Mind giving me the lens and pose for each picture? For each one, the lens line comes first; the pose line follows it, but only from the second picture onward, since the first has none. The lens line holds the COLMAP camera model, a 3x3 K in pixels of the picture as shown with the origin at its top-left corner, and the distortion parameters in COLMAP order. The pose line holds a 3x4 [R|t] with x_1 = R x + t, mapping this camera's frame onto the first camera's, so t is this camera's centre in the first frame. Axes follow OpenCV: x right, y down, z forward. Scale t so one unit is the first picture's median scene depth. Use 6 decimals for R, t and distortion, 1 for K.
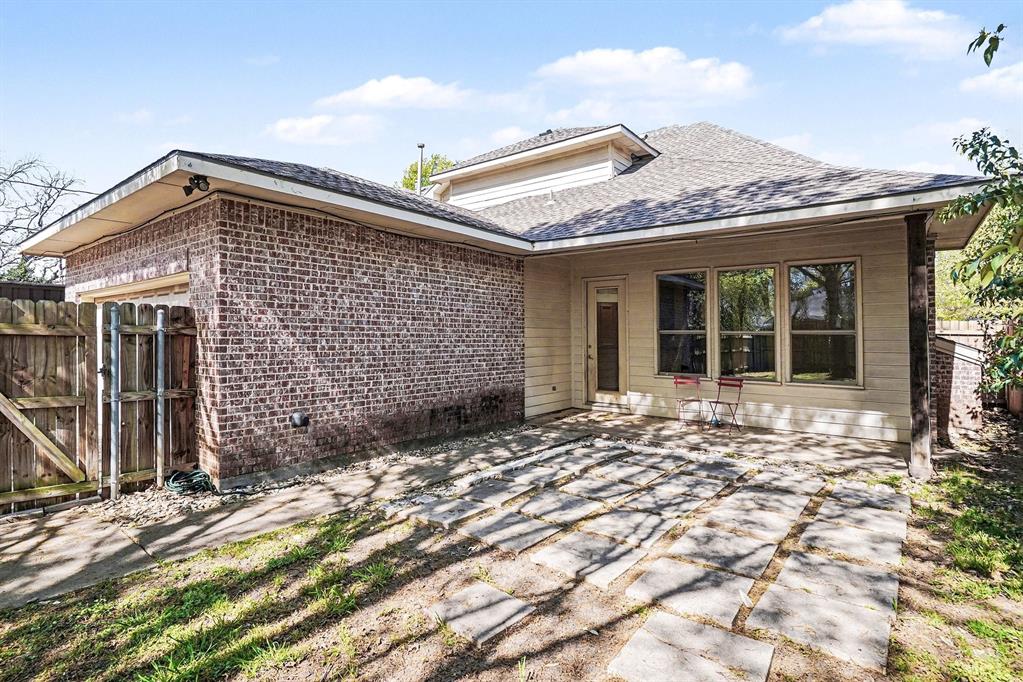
lens RADIAL K [[508.6, 0, 525.4], [0, 508.6, 319.4], [0, 0, 1]] dist [-0.006980, 0.000554]
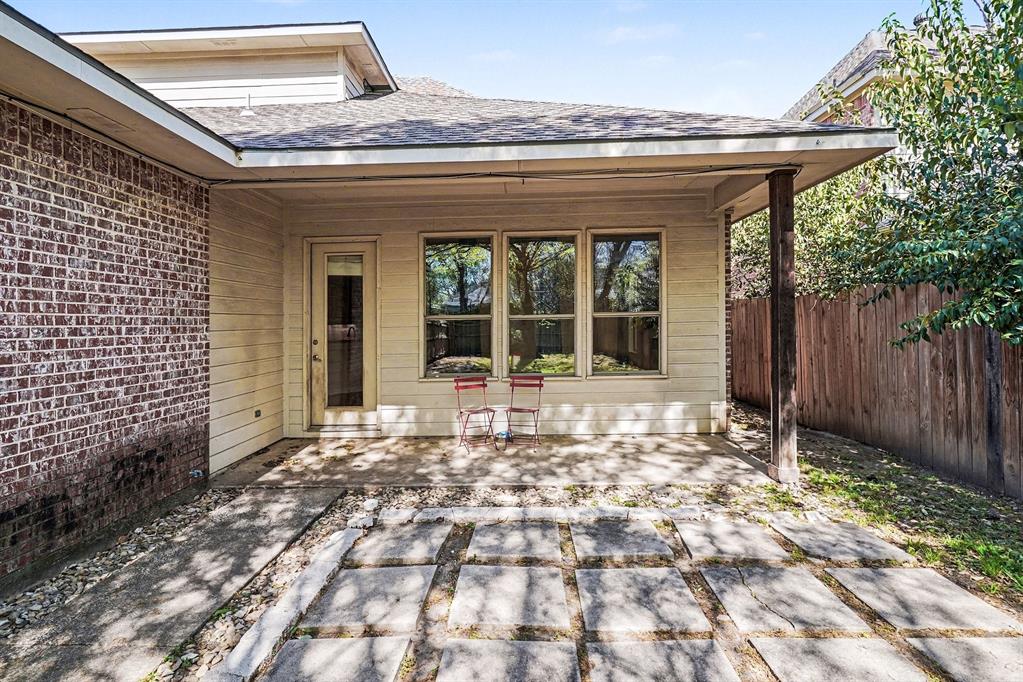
lens RADIAL K [[508.6, 0, 520.2], [0, 508.6, 303.2], [0, 0, 1]] dist [-0.006980, 0.000554]
pose [[0.812452, 0.001945, 0.583024, -0.063619], [0.005538, 0.999924, -0.011054, 0.017497], [-0.583001, 0.012210, 0.812380, 0.475087]]
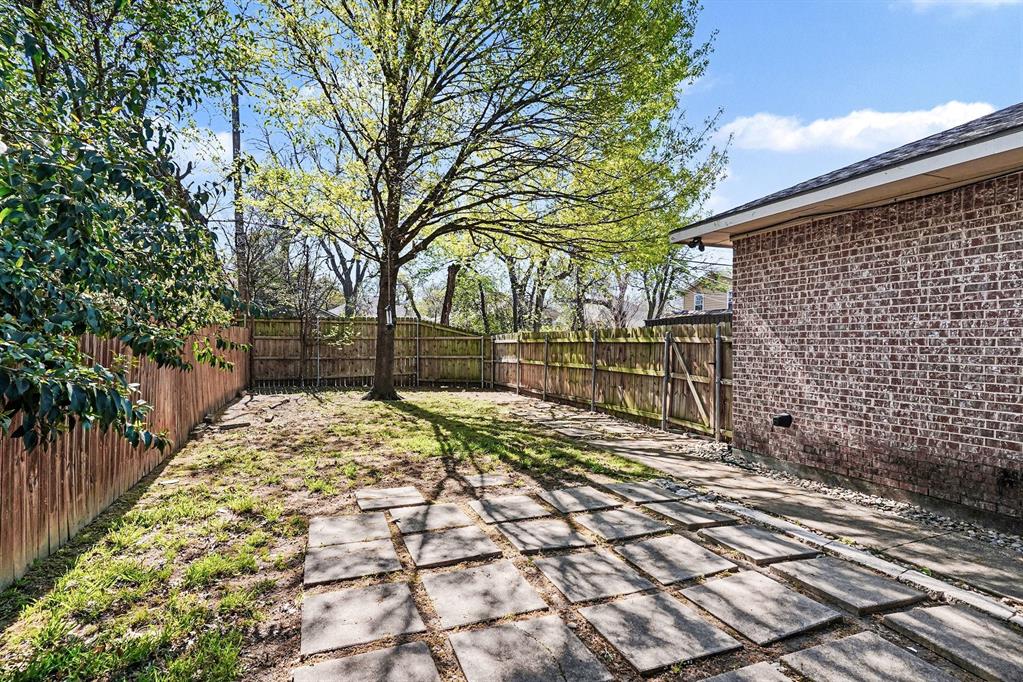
lens RADIAL K [[508.6, 0, 516.3], [0, 508.6, 345.1], [0, 0, 1]] dist [-0.006980, 0.000554]
pose [[-0.513678, 0.001837, -0.857981, 0.626038], [0.027954, 0.999503, -0.014597, 0.030196], [0.857527, -0.031482, -0.513474, 0.867648]]
